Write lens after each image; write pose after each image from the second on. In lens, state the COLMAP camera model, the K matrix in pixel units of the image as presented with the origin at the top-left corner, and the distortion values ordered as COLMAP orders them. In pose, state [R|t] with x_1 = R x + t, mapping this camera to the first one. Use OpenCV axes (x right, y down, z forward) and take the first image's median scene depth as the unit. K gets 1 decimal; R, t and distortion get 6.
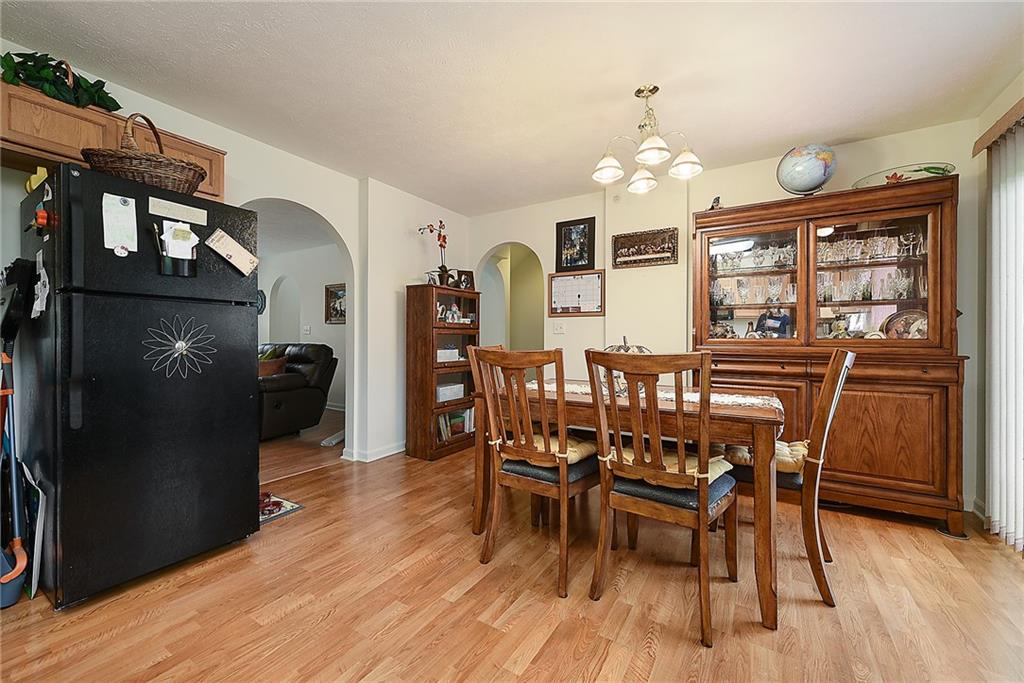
lens RADIAL K [[416.8, 0, 522.2], [0, 416.8, 339.1], [0, 0, 1]] dist [0.015682, -0.000396]
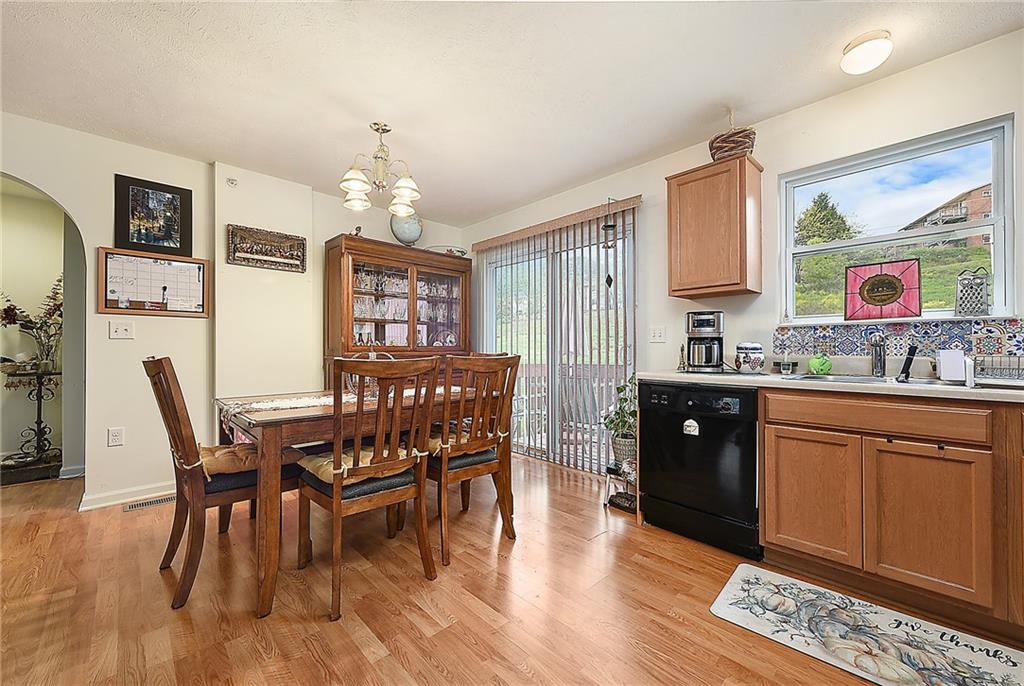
lens RADIAL K [[384.9, 0, 510.7], [0, 384.9, 344.6], [0, 0, 1]] dist [0.008913, -0.001057]
pose [[0.274673, 0.003717, 0.961531, -0.388933], [0.000557, 0.999992, -0.004025, -0.000390], [-0.961538, 0.001641, 0.274668, 0.244810]]
